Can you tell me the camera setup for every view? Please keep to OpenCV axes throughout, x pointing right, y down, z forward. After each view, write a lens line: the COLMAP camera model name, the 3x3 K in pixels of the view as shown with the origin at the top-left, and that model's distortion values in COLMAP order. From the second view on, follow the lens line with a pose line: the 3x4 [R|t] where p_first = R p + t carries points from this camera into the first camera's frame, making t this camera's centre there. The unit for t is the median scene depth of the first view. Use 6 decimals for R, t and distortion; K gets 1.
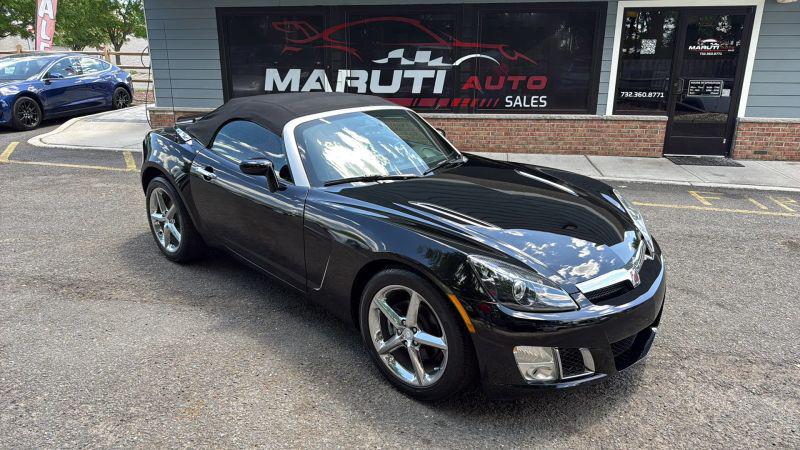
lens RADIAL K [[533.0, 0, 401.0], [0, 533.0, 225.4], [0, 0, 1]] dist [0.042634, -0.060857]
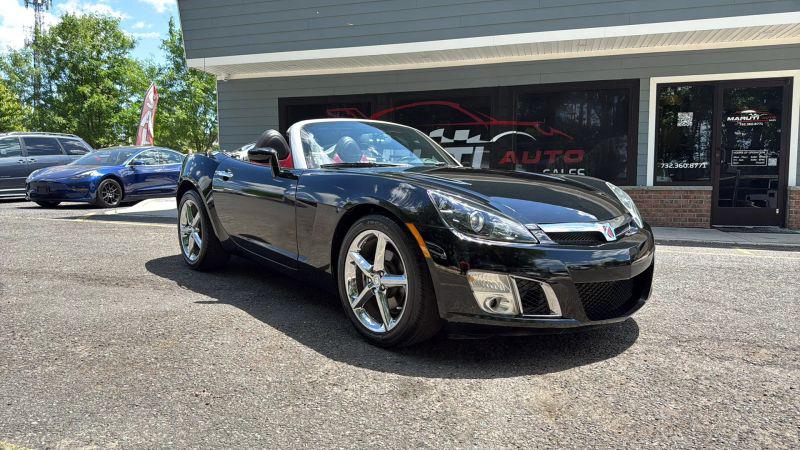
lens RADIAL K [[533.0, 0, 400.0], [0, 533.0, 228.5], [0, 0, 1]] dist [0.042634, -0.060857]
pose [[0.992203, 0.005622, -0.124509, 0.053527], [-0.031746, 0.977432, -0.208853, 0.092402], [0.120525, 0.211177, 0.969989, -0.001394]]
